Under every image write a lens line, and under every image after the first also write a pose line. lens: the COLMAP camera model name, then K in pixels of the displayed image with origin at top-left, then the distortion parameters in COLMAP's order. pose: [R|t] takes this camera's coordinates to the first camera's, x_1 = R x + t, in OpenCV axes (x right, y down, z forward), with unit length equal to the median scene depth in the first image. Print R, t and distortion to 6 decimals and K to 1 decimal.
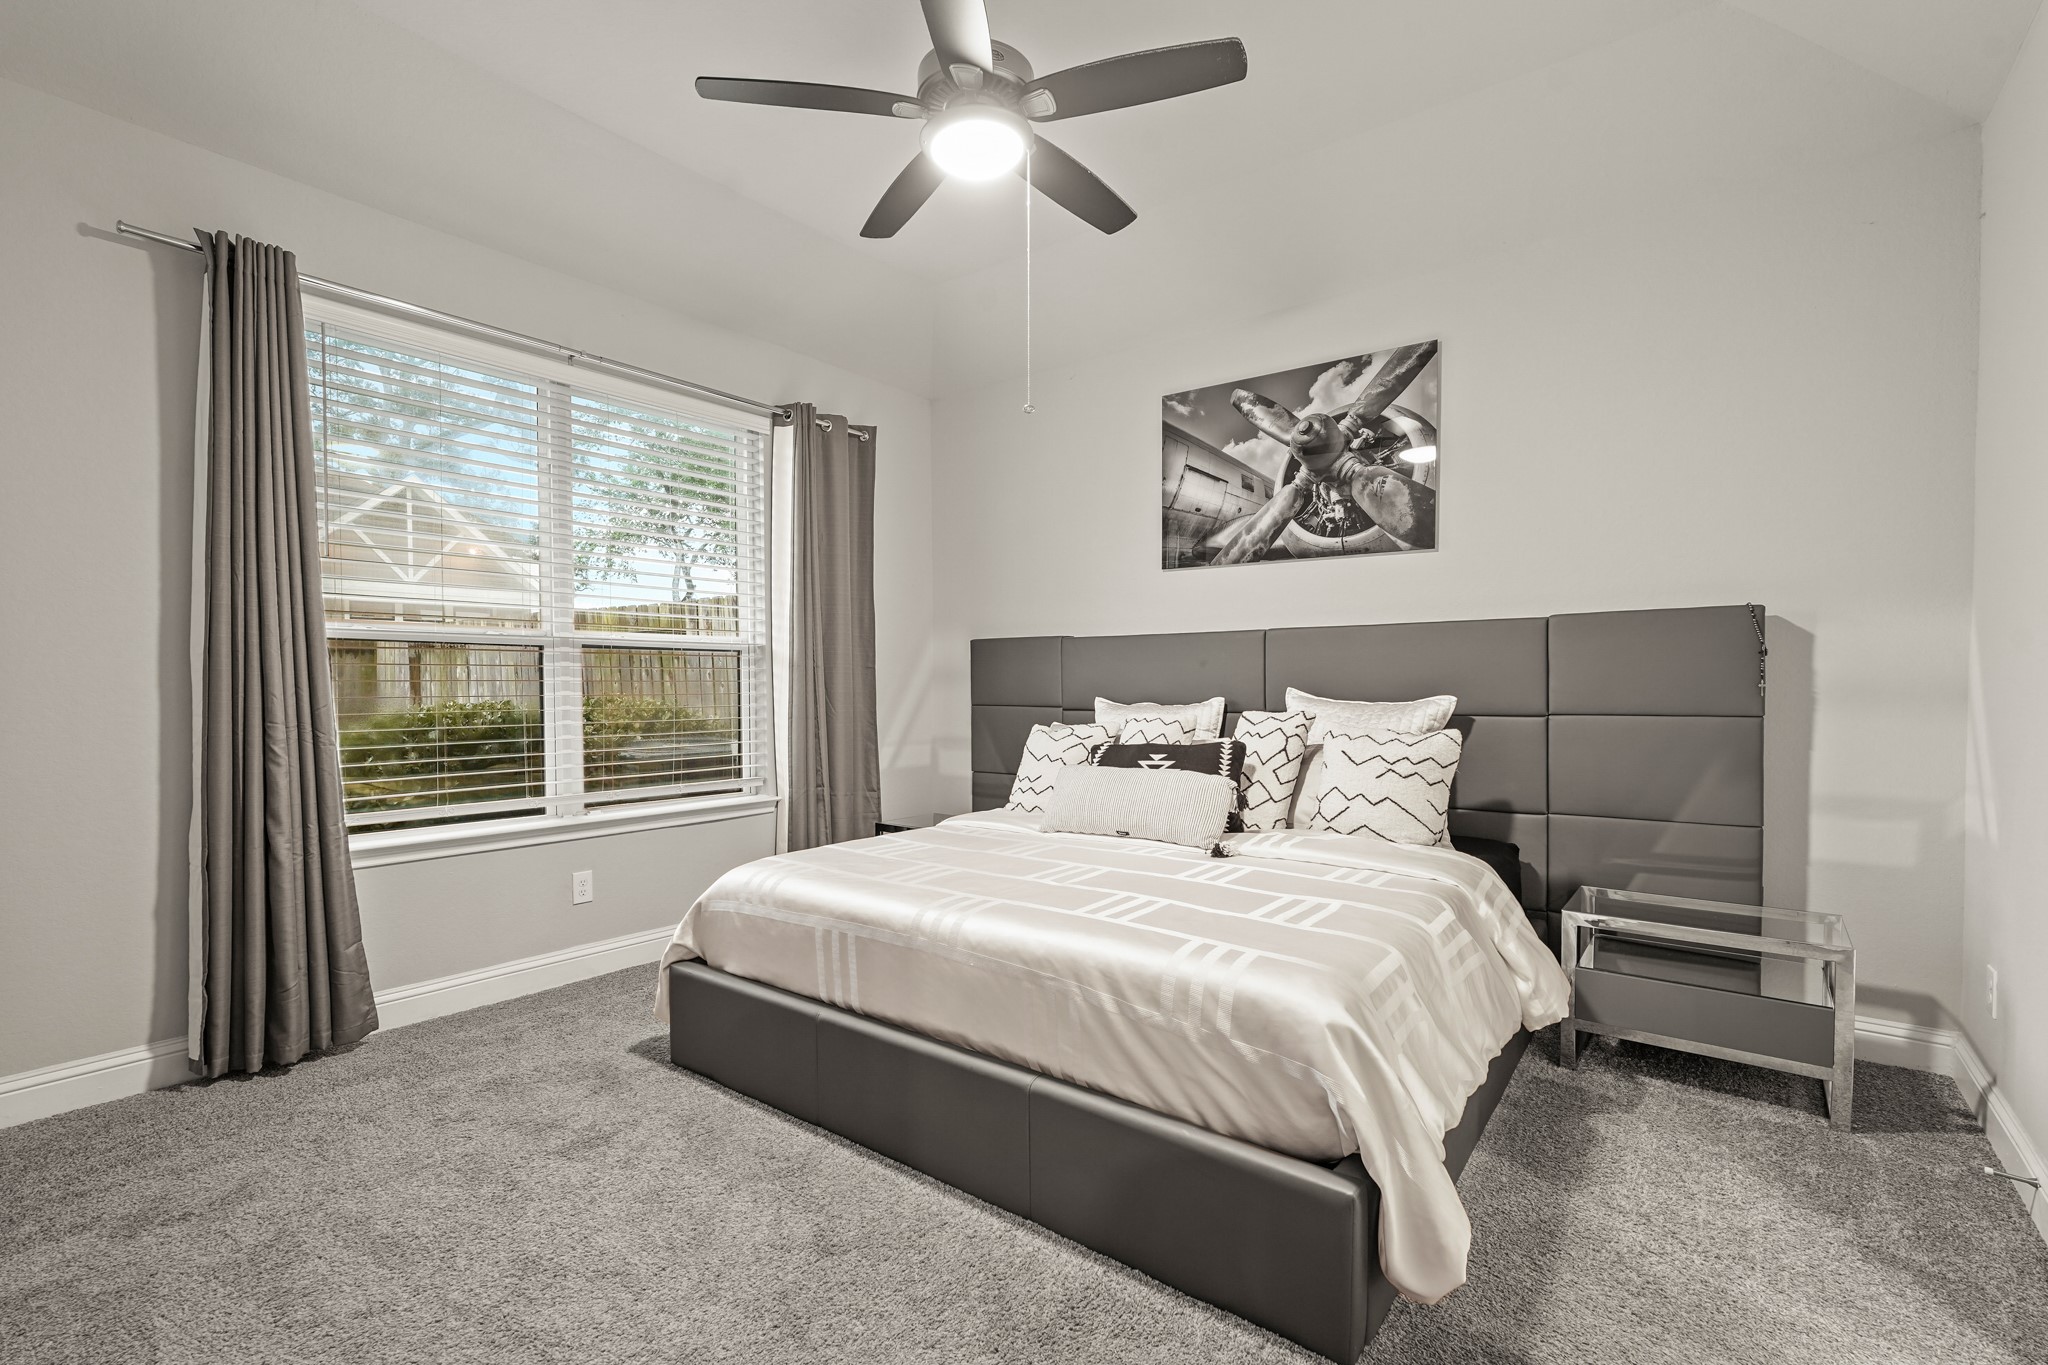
lens RADIAL K [[907.9, 0, 1035.4], [0, 907.9, 691.5], [0, 0, 1]] dist [-0.019676, 0.008146]
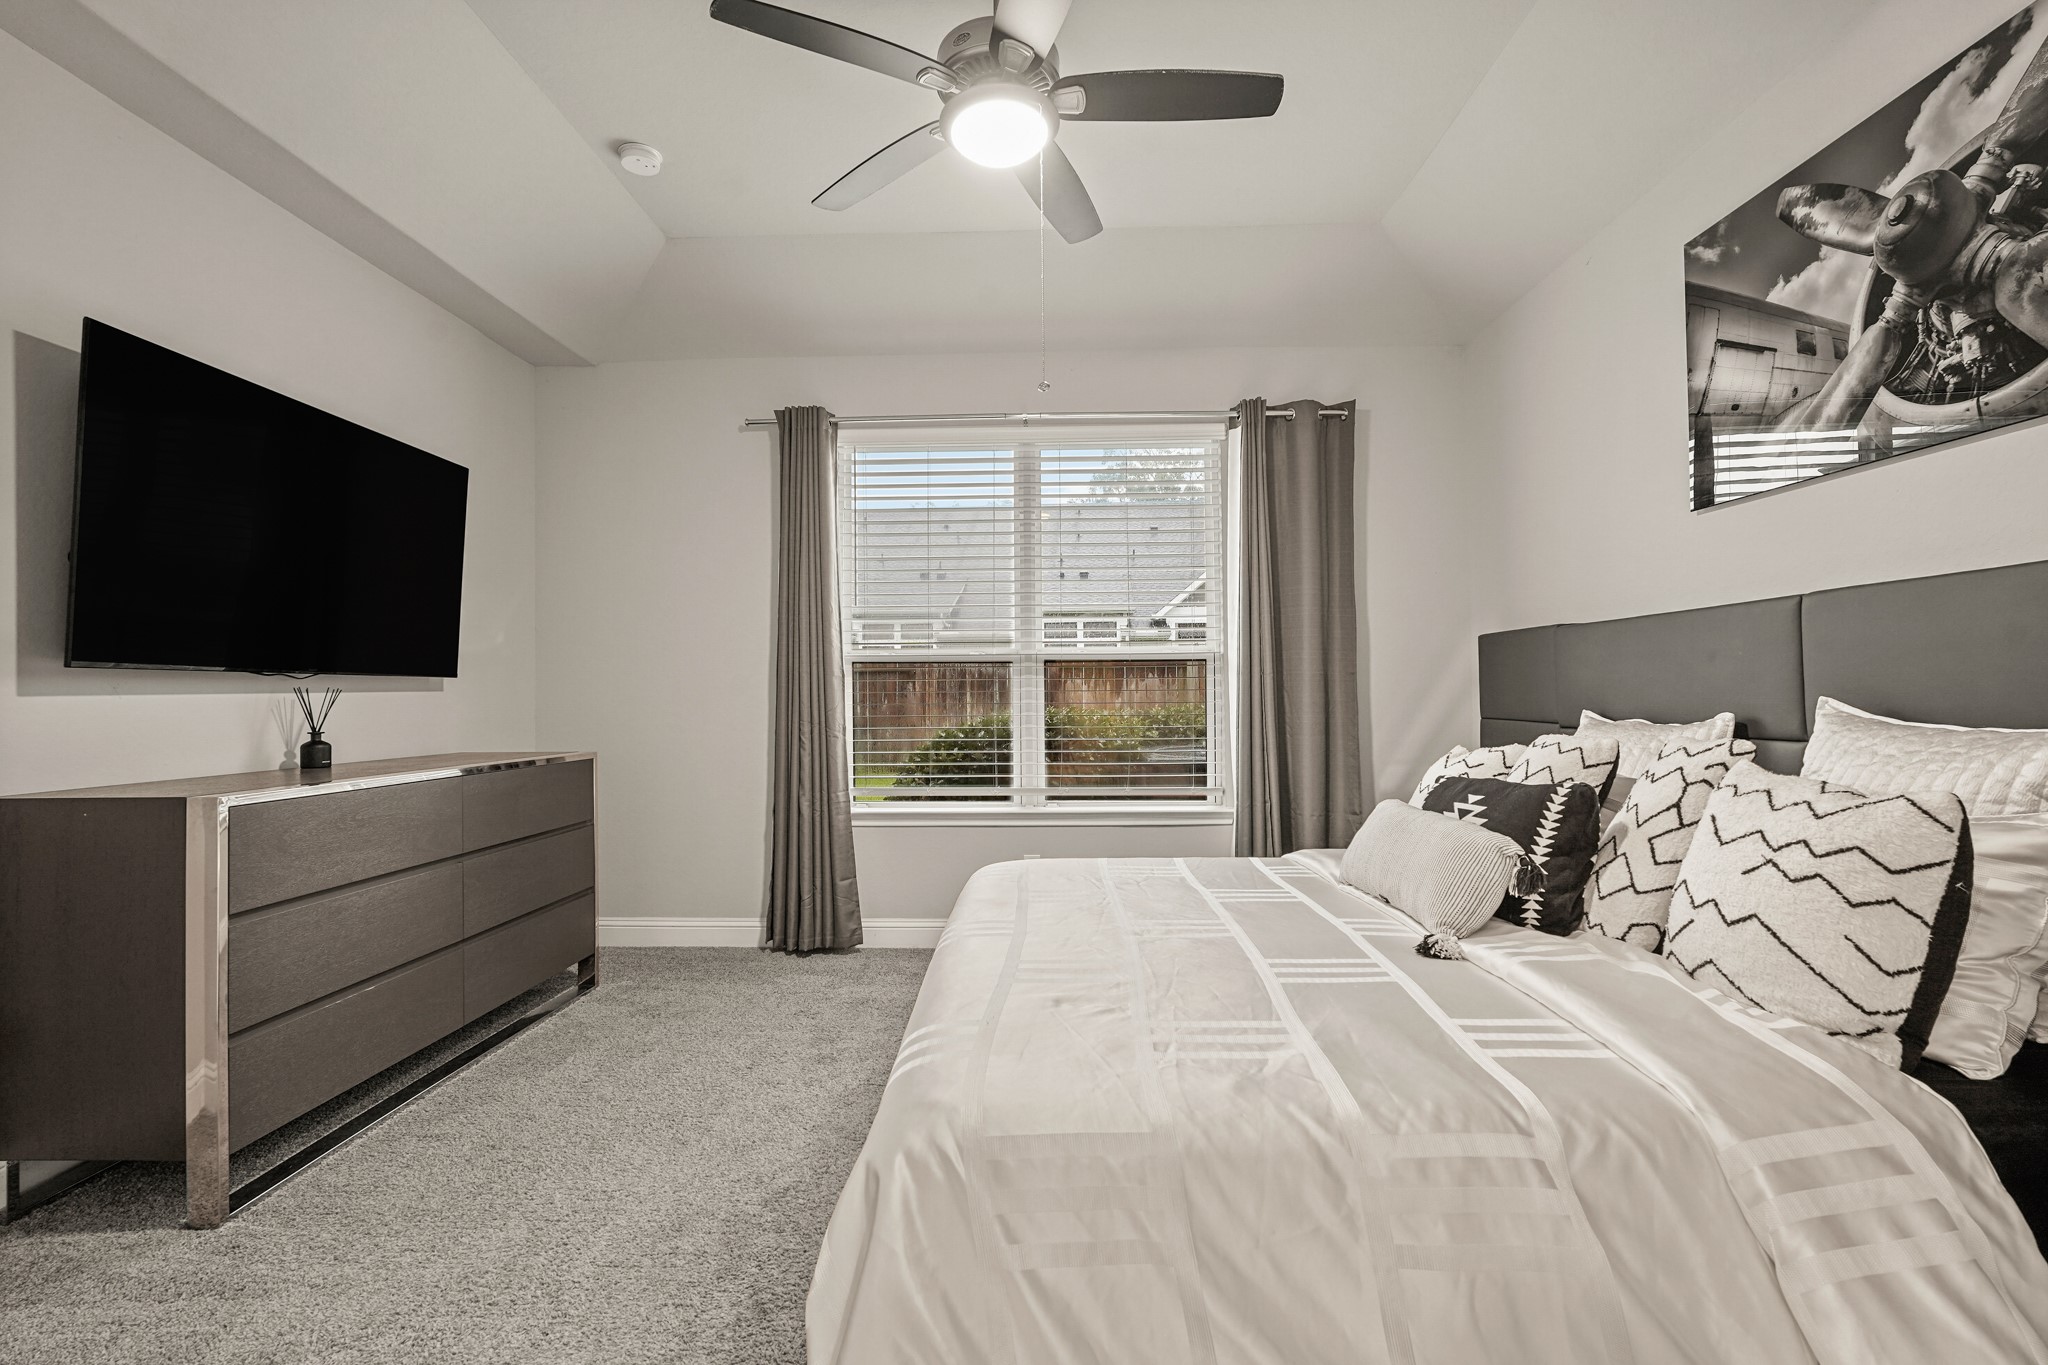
lens RADIAL K [[907.9, 0, 1033.0], [0, 907.9, 671.8], [0, 0, 1]] dist [-0.019676, 0.008146]
pose [[0.593475, -0.022158, -0.804547, 0.416841], [-0.000347, 0.999614, -0.027787, -0.003803], [0.804852, 0.016770, 0.593238, 0.278946]]
